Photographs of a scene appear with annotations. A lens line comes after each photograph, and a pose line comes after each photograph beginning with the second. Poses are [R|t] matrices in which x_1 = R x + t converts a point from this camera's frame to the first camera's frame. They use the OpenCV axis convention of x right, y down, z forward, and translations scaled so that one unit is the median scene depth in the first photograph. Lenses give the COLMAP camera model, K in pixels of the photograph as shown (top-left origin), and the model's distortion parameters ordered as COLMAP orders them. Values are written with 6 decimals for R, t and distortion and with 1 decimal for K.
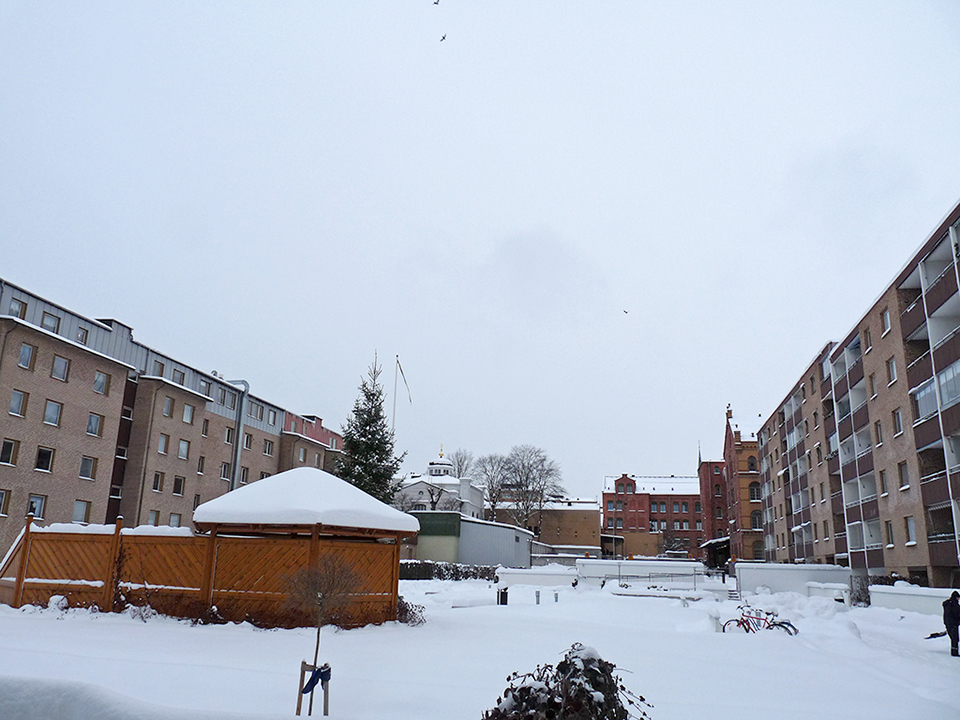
lens RADIAL K [[766.1, 0, 473.1], [0, 766.1, 357.2], [0, 0, 1]] dist [0.018544, -0.093185]
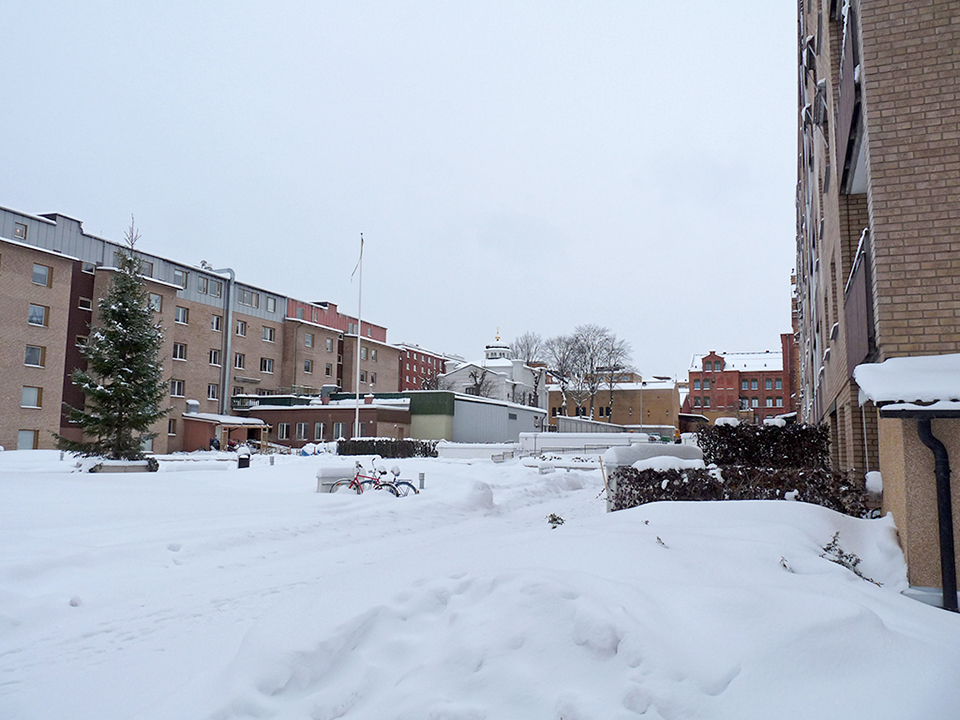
lens RADIAL K [[766.1, 0, 473.1], [0, 766.1, 357.2], [0, 0, 1]] dist [0.018544, -0.093185]
pose [[0.982156, -0.036702, -0.184450, 0.189115], [0.062606, 0.988640, 0.136642, 0.026288], [0.177340, -0.145751, 0.973297, 0.052320]]
